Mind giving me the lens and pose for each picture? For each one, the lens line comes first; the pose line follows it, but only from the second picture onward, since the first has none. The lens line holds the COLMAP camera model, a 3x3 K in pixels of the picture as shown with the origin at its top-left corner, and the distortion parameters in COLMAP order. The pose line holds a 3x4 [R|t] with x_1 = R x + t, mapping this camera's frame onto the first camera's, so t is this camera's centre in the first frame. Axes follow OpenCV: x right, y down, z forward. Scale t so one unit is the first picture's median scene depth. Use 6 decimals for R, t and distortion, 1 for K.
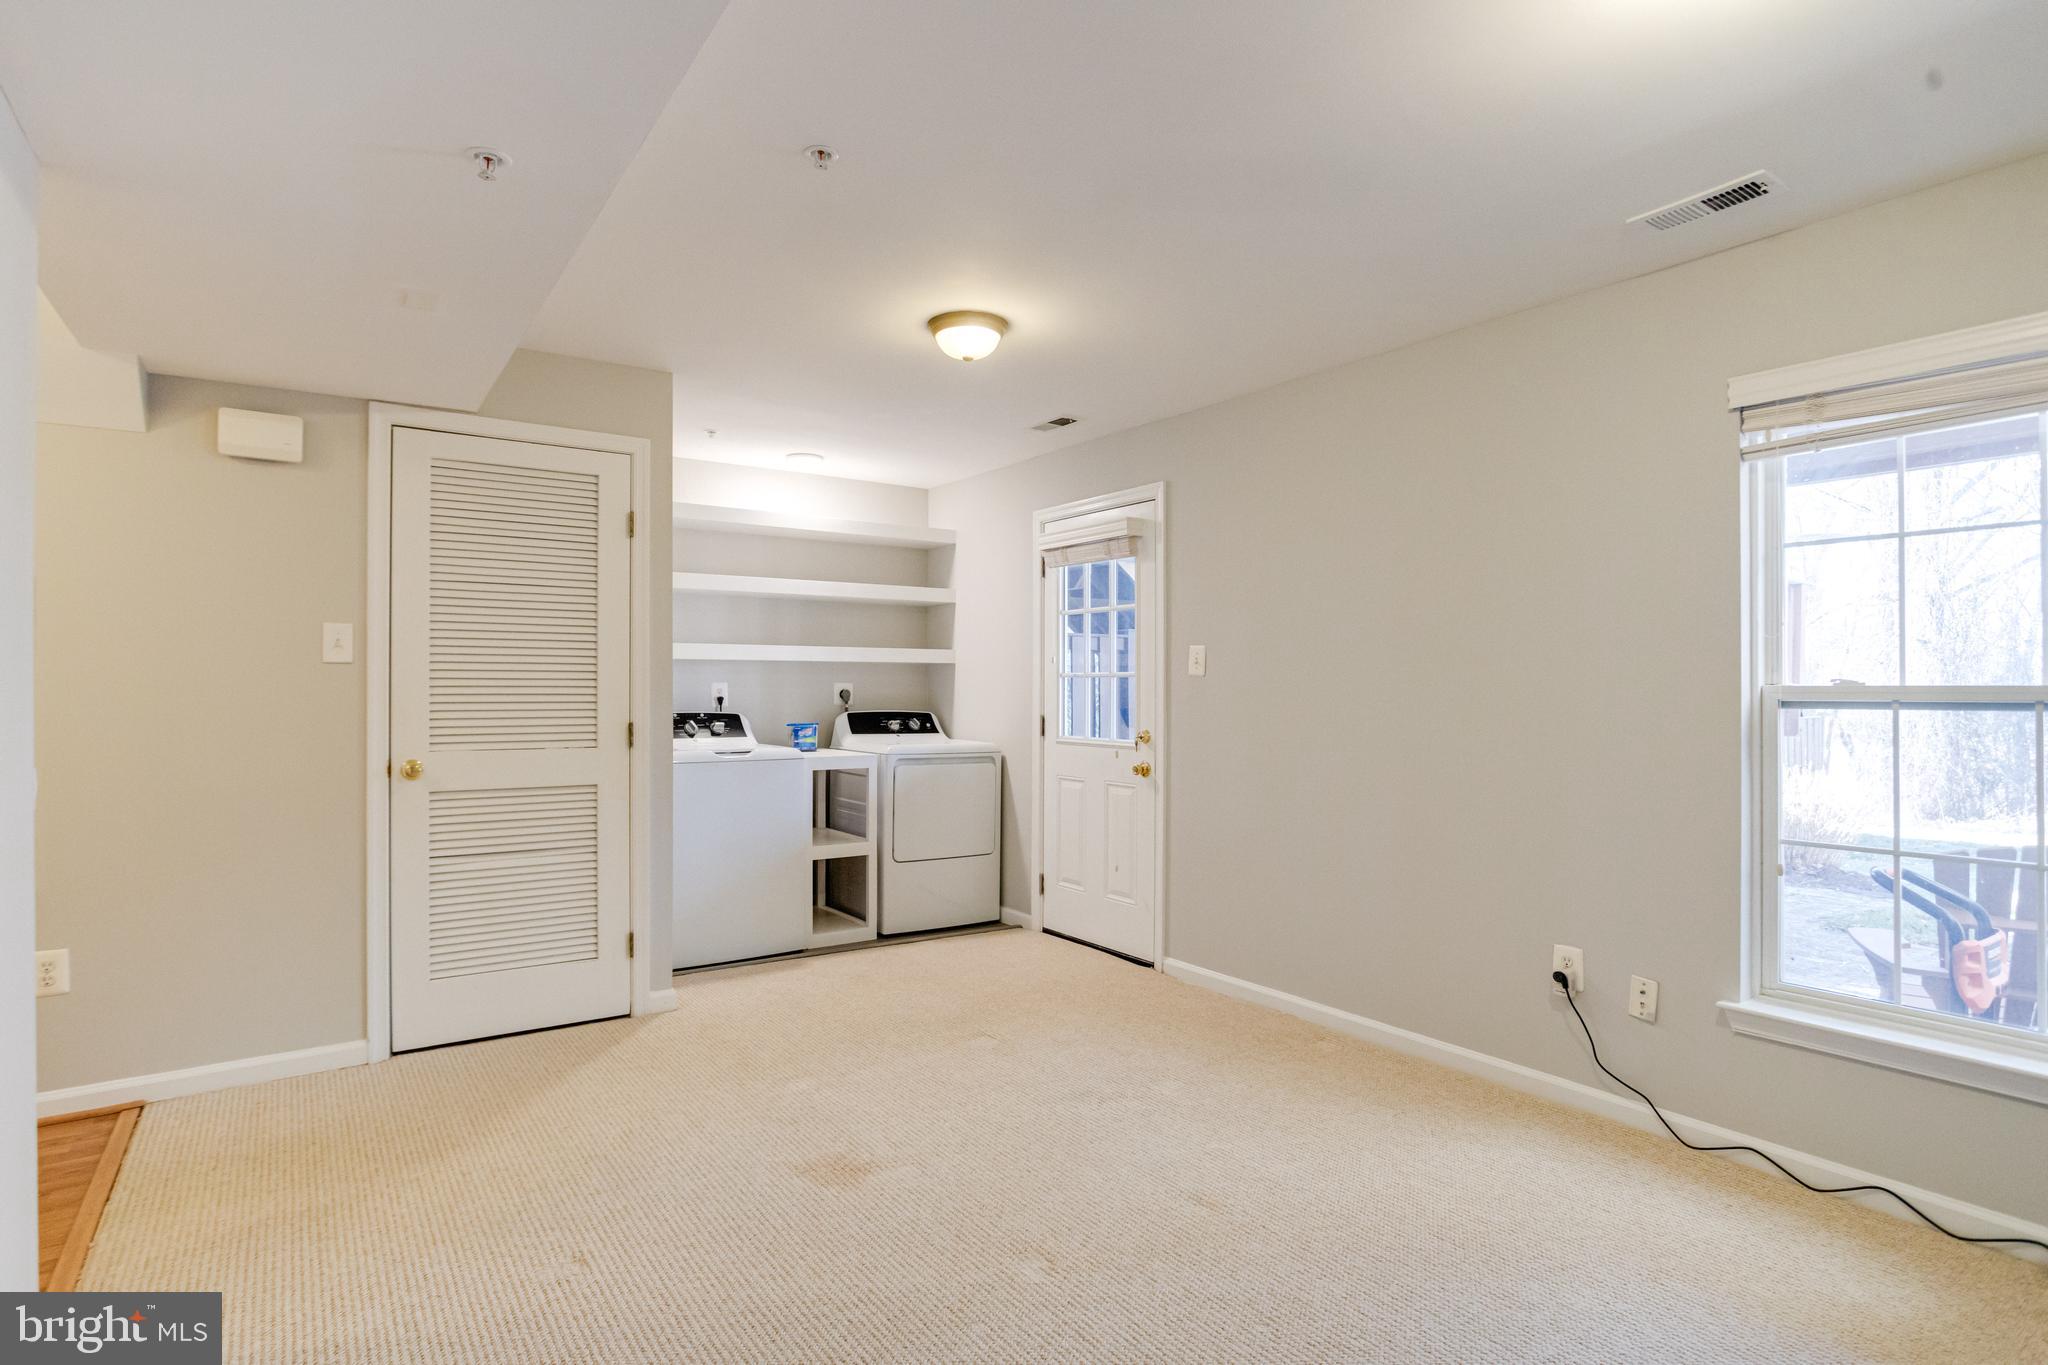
lens RADIAL K [[1036.6, 0, 1008.2], [0, 1036.6, 680.1], [0, 0, 1]] dist [-0.048210, 0.023598]
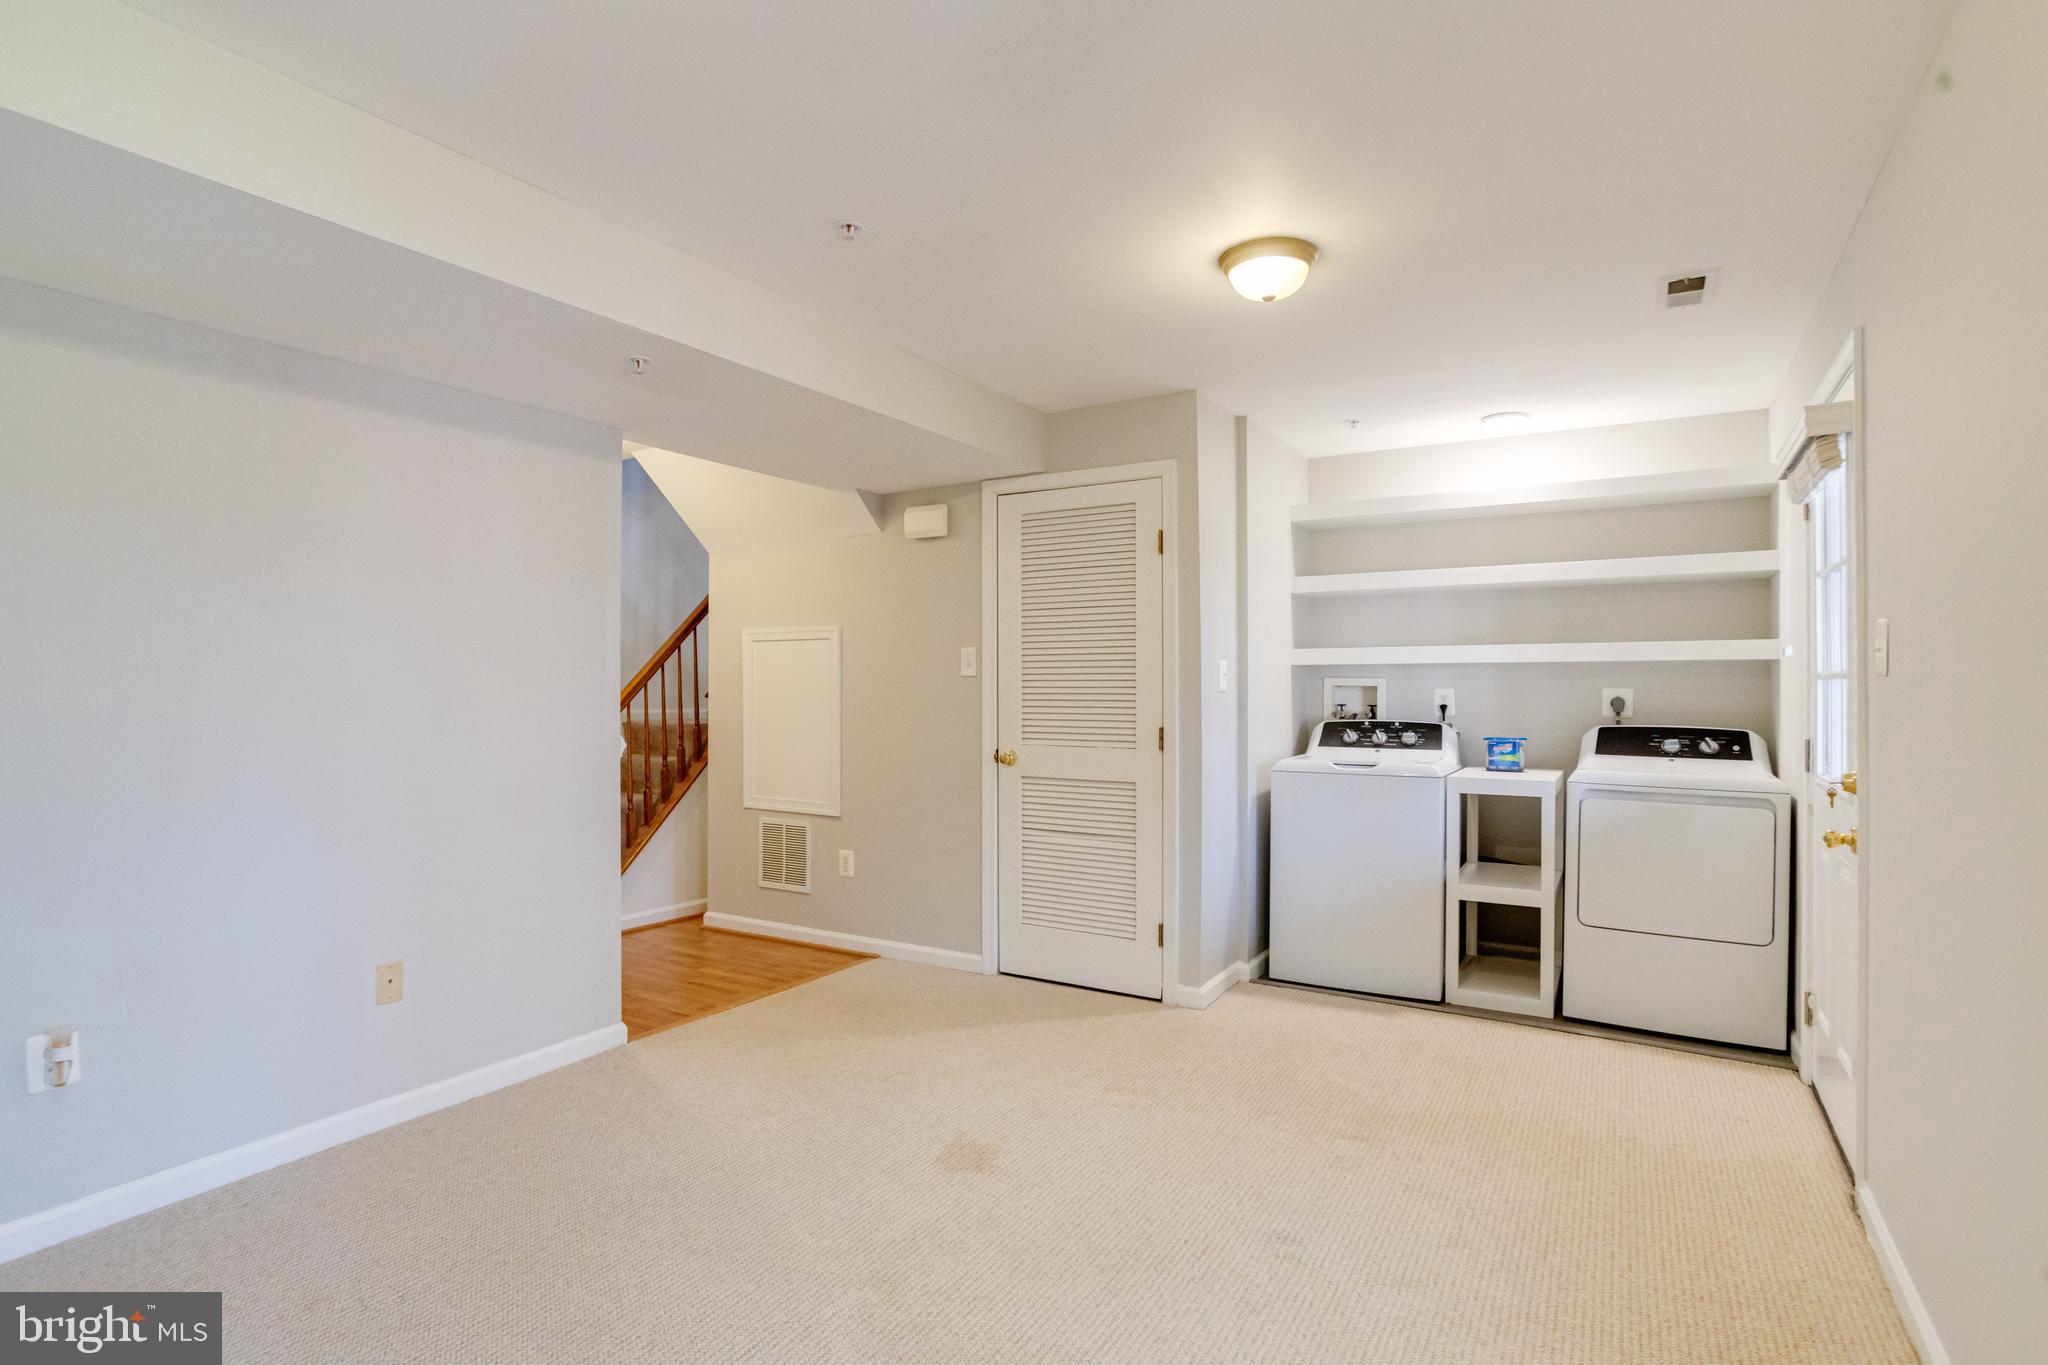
lens RADIAL K [[1036.6, 0, 1008.2], [0, 1036.6, 680.1], [0, 0, 1]] dist [-0.048210, 0.023598]
pose [[0.397143, -0.009272, -0.917710, 0.436544], [0.006265, 0.999953, -0.007392, -0.000834], [0.917735, -0.002814, 0.397183, 0.333041]]
